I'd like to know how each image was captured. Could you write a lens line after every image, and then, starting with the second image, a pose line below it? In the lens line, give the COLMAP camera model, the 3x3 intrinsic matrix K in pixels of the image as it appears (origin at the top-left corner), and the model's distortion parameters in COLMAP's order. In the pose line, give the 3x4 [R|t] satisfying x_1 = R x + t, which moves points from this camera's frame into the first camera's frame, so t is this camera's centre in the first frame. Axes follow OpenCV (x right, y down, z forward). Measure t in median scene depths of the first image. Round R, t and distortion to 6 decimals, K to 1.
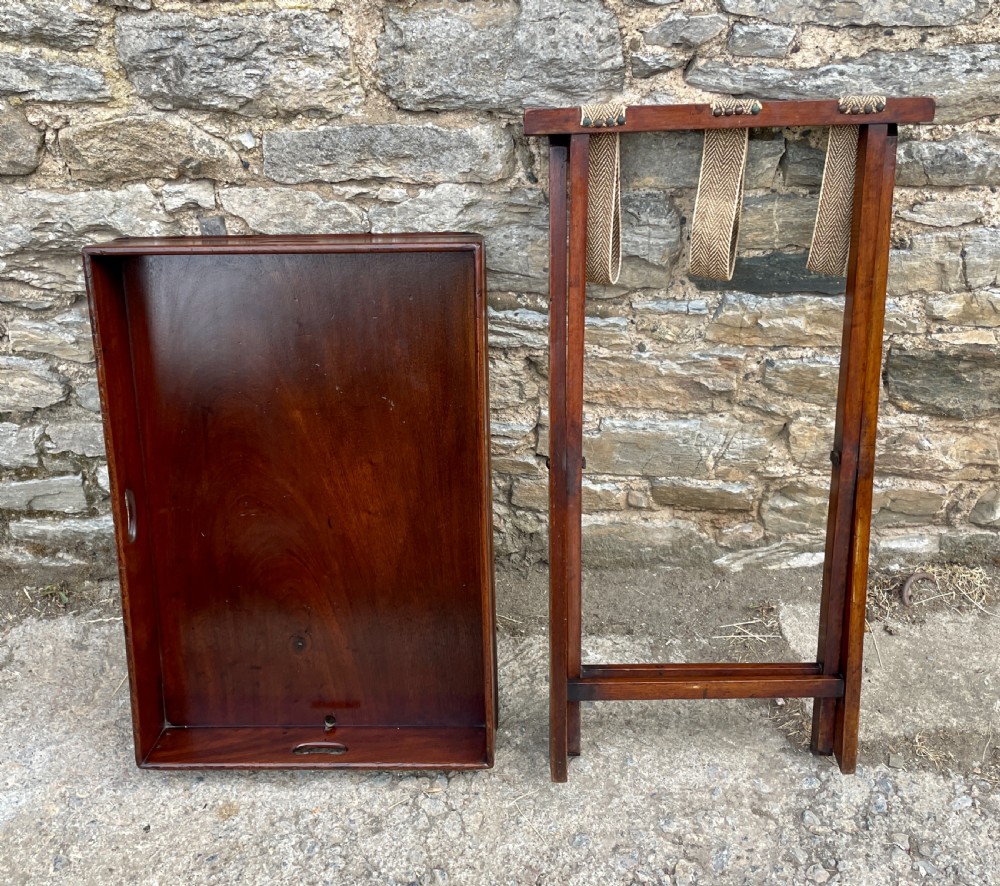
lens RADIAL K [[1064.6, 0, 475.8], [0, 1064.6, 394.5], [0, 0, 1]] dist [0.034858, 0.000000]
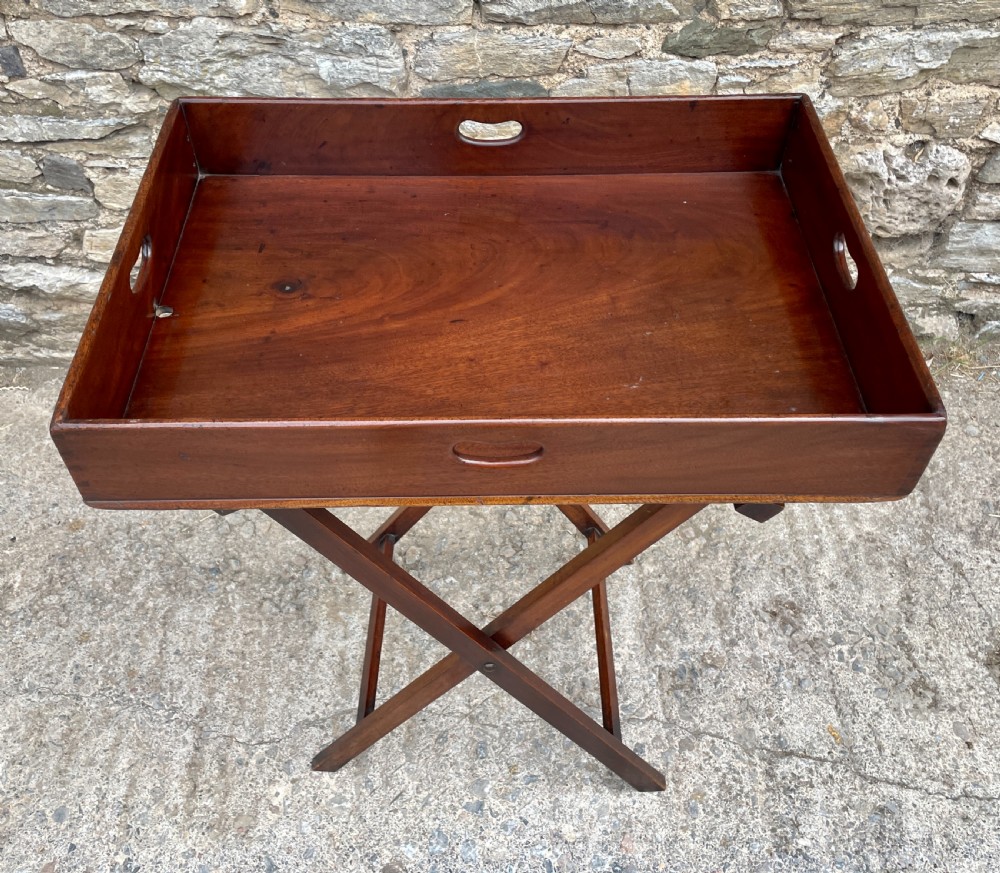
lens RADIAL K [[939.3, 0, 480.7], [0, 939.3, 420.7], [0, 0, 1]] dist [0.031026, 0.000000]
pose [[0.997896, -0.020652, 0.061460, 0.208364], [0.007555, 0.978499, 0.206115, 0.027679], [-0.064395, -0.205217, 0.976596, -0.149139]]
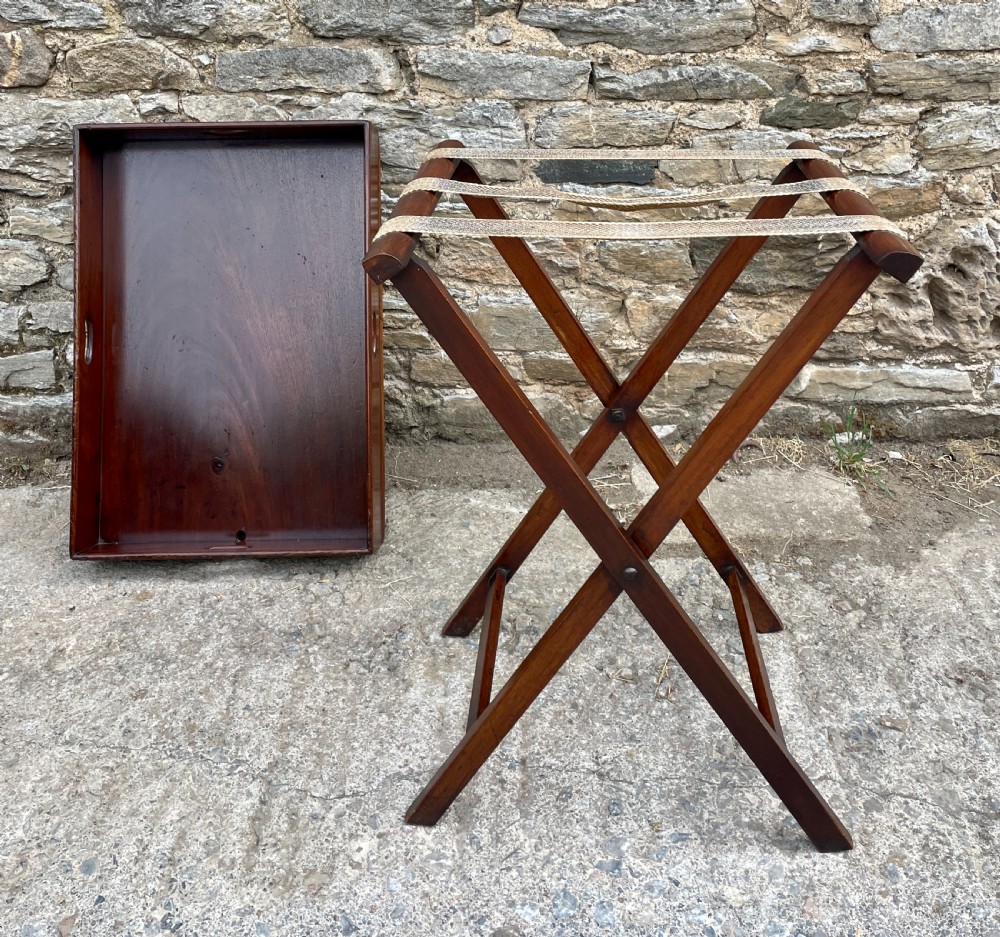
lens RADIAL K [[1071.6, 0, 520.5], [0, 1071.6, 276.3], [0, 0, 1]] dist [0.027313, 0.000000]
pose [[0.999646, 0.007912, 0.025413, 0.155526], [-0.000290, 0.957981, -0.286831, 0.414895], [-0.026615, 0.286722, 0.957644, -0.250827]]
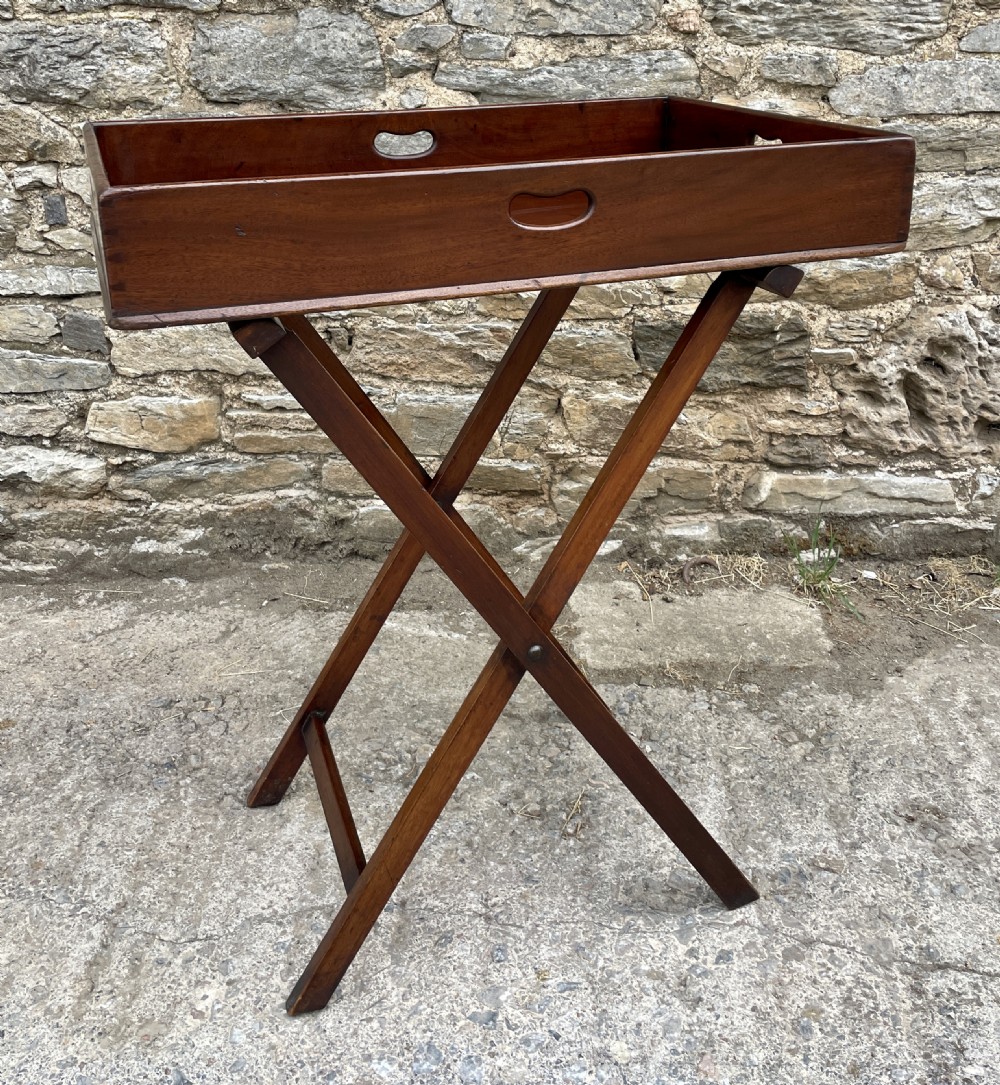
lens RADIAL K [[1192.7, 0, 510.6], [0, 1192.7, 390.6], [0, 0, 1]] dist [0.032273, 0.000000]
pose [[0.999934, 0.008910, 0.007254, 0.262822], [-0.006313, 0.953582, -0.301067, 0.453758], [-0.009600, 0.301001, 0.953575, -0.229403]]
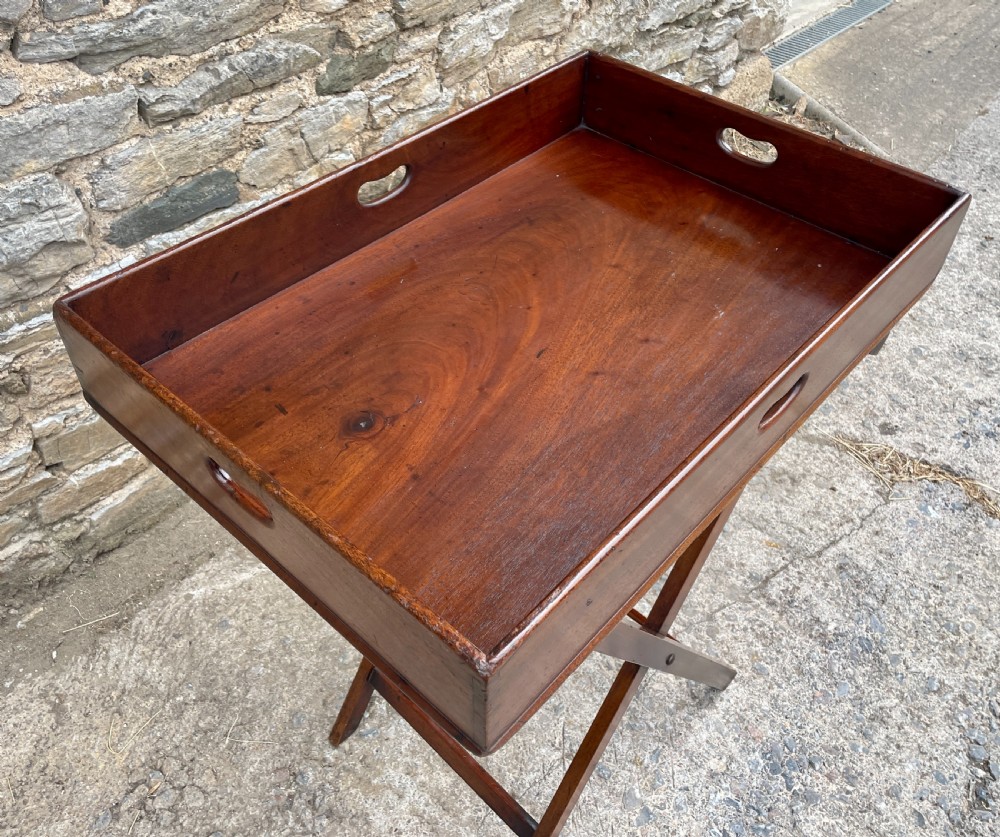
lens RADIAL K [[881.6, 0, 506.2], [0, 881.6, 399.0], [0, 0, 1]] dist [0.084270, -0.120483]
pose [[0.632617, -0.504636, 0.587485, -0.153153], [0.428697, 0.859927, 0.277027, -0.054055], [-0.644992, 0.076601, 0.760340, 0.094902]]
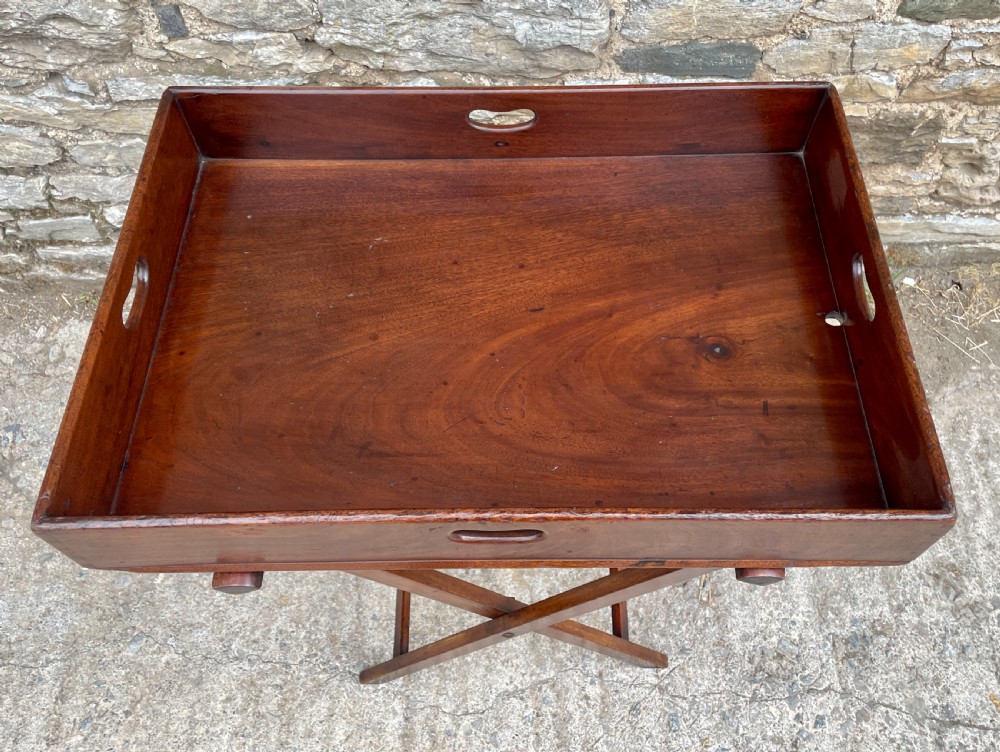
lens RADIAL K [[835.9, 0, 516.9], [0, 835.9, 359.2], [0, 0, 1]] dist [0.063642, -0.091220]
pose [[0.996511, -0.029775, 0.077976, 0.019821], [-0.005804, 0.907230, 0.420595, -0.205744], [-0.083265, -0.419580, 0.903891, 0.081301]]
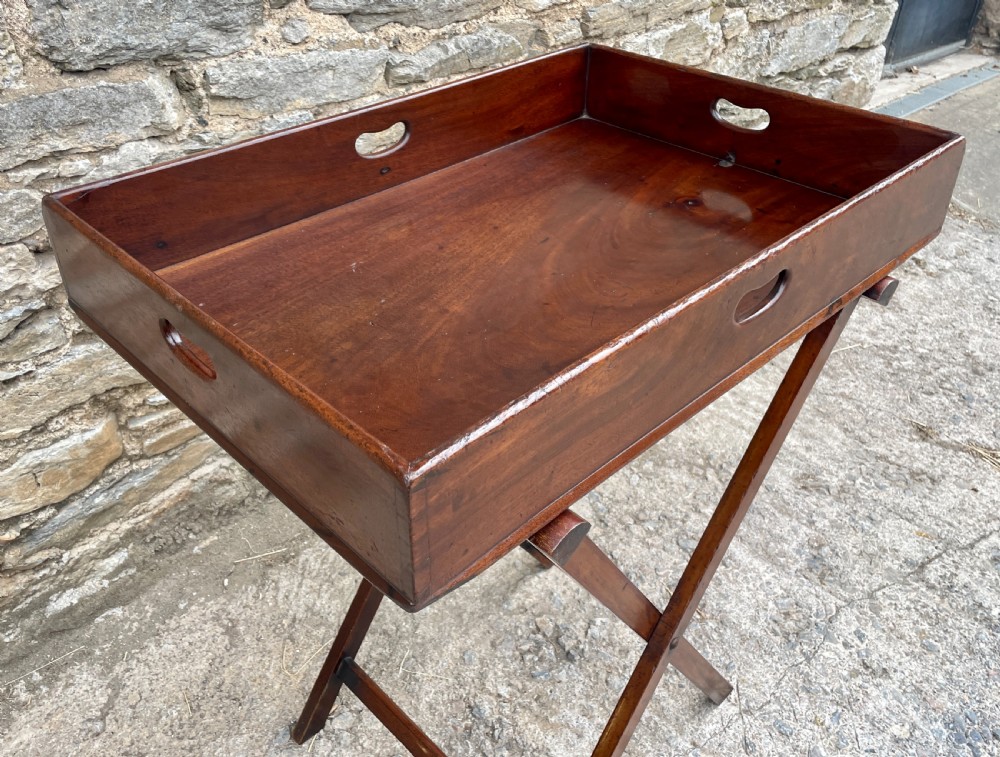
lens RADIAL K [[874.8, 0, 488.8], [0, 874.8, 344.1], [0, 0, 1]] dist [0.066494, -0.088342]
pose [[0.676118, -0.359940, 0.642890, -0.385083], [0.379528, 0.918026, 0.114838, 0.002551], [-0.631524, 0.166350, 0.757301, 0.207635]]
